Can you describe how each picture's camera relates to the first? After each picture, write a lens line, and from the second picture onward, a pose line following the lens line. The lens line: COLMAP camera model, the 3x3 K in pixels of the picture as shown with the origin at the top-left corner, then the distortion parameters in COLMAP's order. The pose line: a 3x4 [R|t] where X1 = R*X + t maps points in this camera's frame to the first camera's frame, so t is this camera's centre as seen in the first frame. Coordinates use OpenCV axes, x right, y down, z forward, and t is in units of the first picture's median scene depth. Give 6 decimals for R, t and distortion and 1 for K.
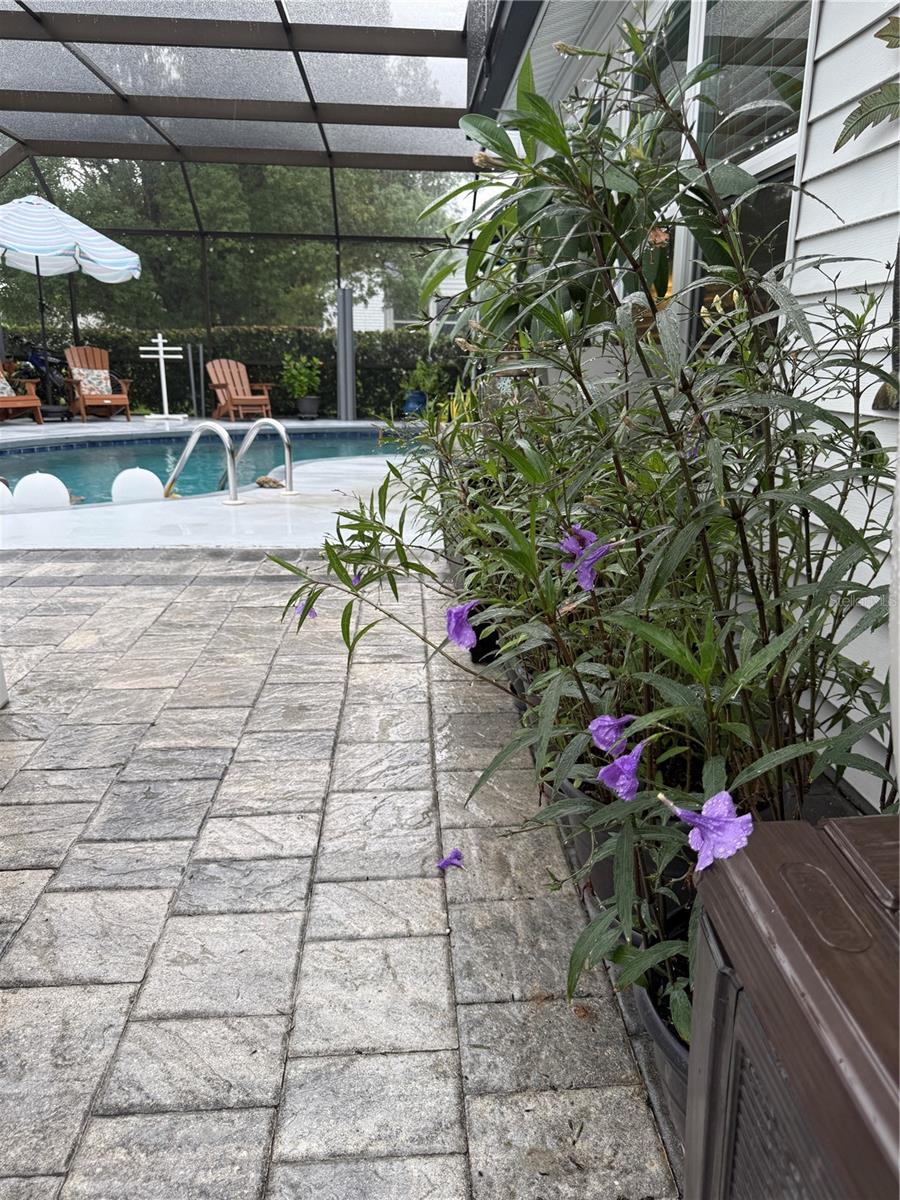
lens RADIAL K [[857.0, 0, 457.2], [0, 857.0, 596.2], [0, 0, 1]] dist [0.026067, -0.018608]
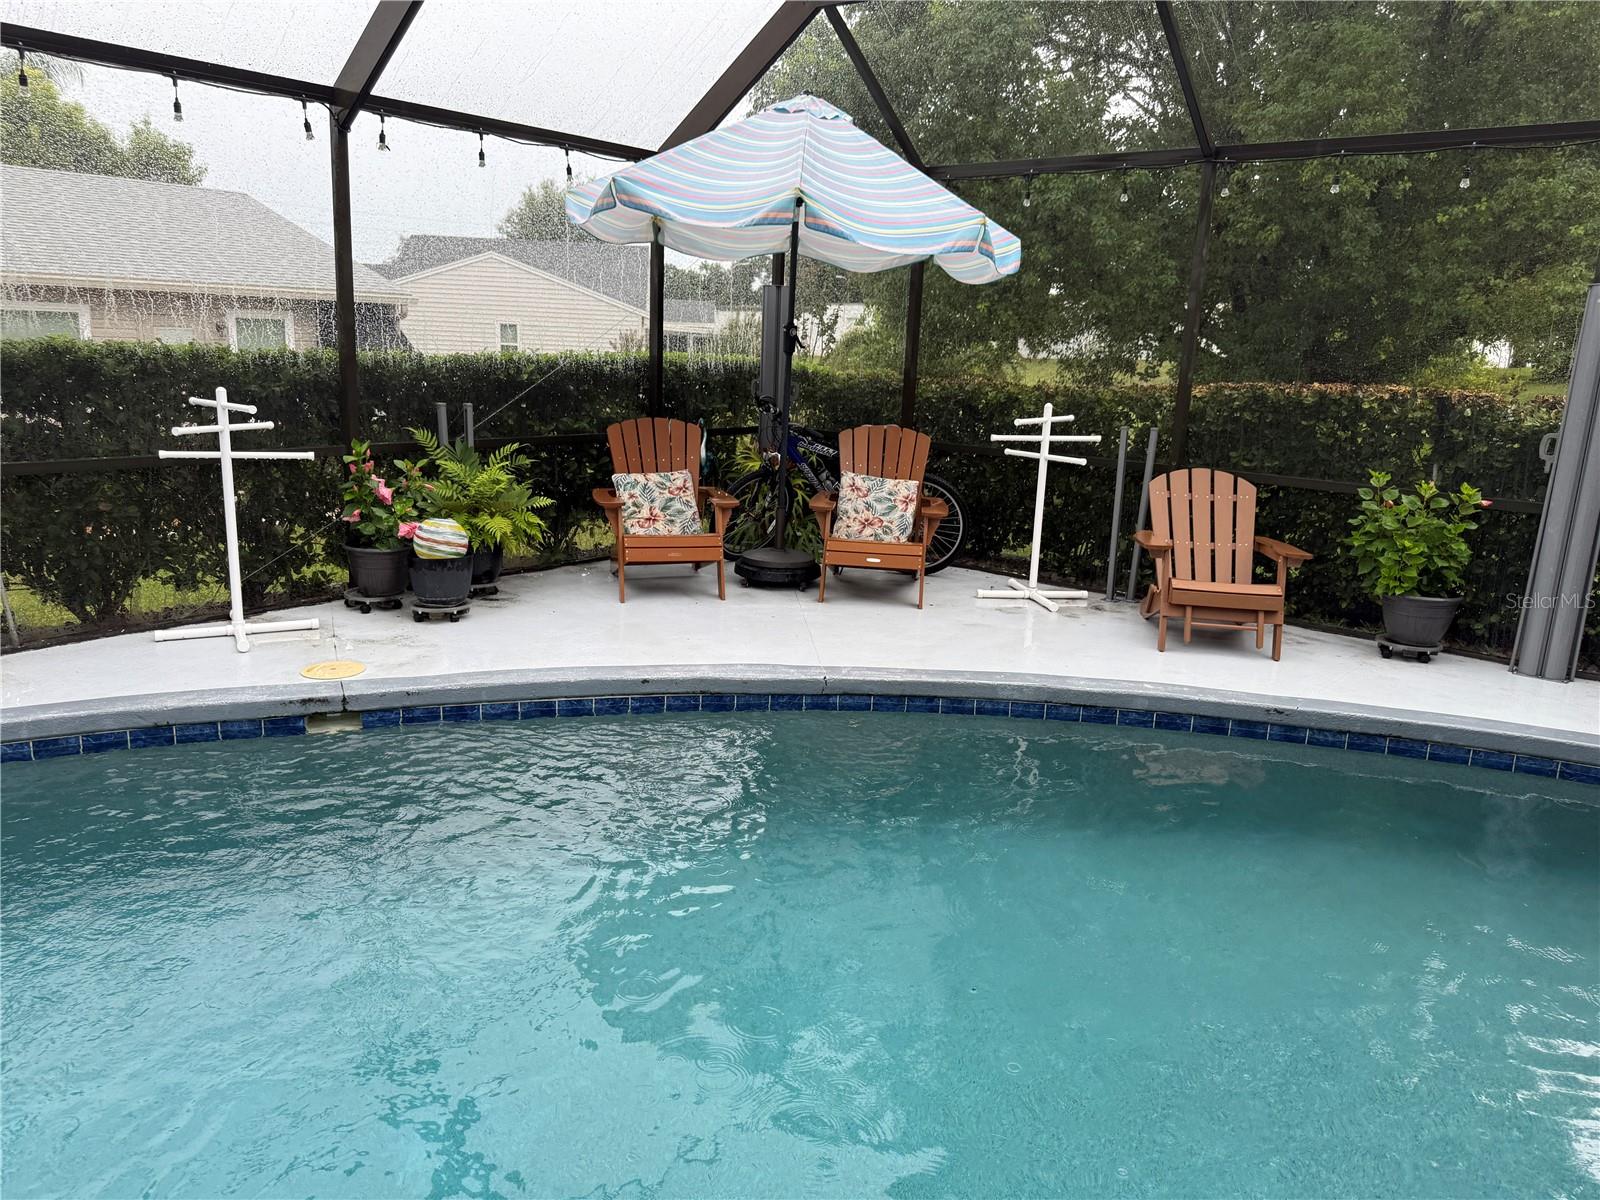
lens RADIAL K [[1142.7, 0, 793.8], [0, 1142.7, 610.1], [0, 0, 1]] dist [0.026067, -0.018608]
pose [[0.721902, 0.168474, -0.671174, -0.048583], [-0.211222, 0.977270, 0.018122, -0.191862], [0.658971, 0.128685, 0.741078, 0.525988]]
